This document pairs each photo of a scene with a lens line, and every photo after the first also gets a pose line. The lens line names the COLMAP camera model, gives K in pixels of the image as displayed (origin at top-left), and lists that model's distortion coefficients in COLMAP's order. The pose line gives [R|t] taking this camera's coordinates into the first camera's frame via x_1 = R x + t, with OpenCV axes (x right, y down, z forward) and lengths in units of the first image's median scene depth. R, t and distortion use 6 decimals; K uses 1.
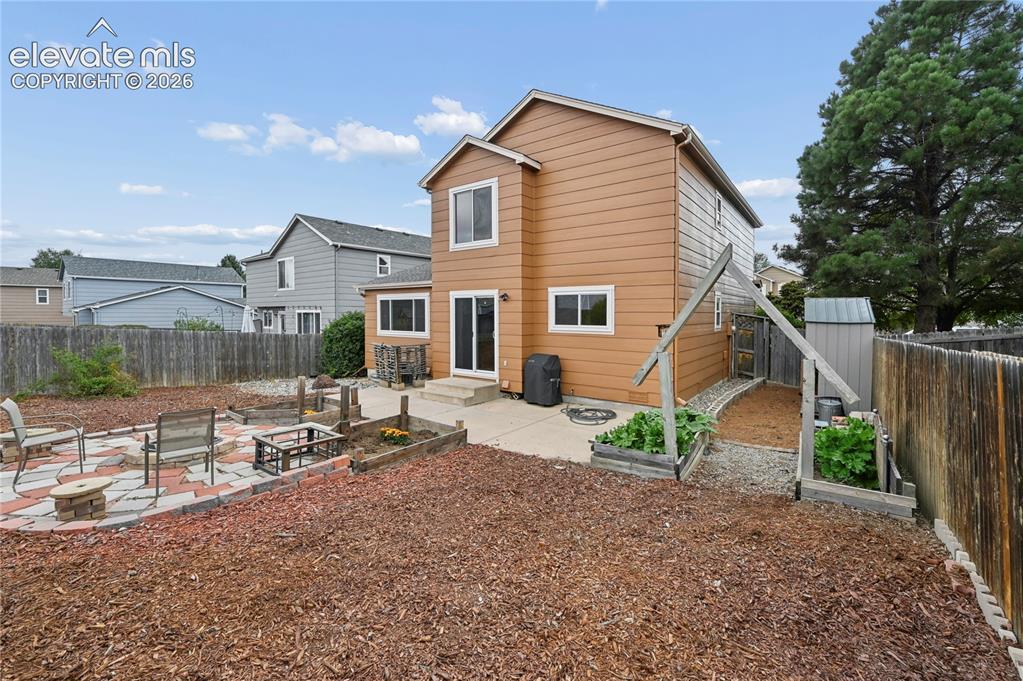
lens RADIAL K [[417.9, 0, 525.7], [0, 417.9, 323.3], [0, 0, 1]] dist [-0.000807, -0.000288]
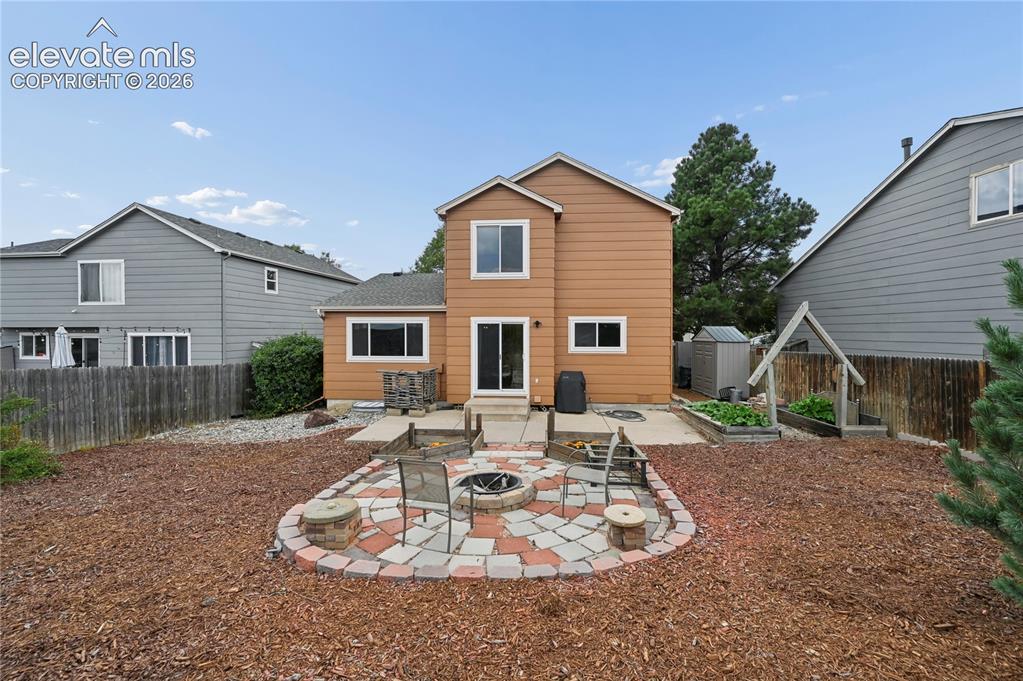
lens RADIAL K [[396.8, 0, 509.6], [0, 396.8, 335.9], [0, 0, 1]] dist [-0.001082, 0.000034]
pose [[0.850902, -0.010372, 0.525223, -0.564212], [0.014494, 0.999888, -0.003736, -0.021365], [-0.525125, 0.010791, 0.850957, 0.085035]]
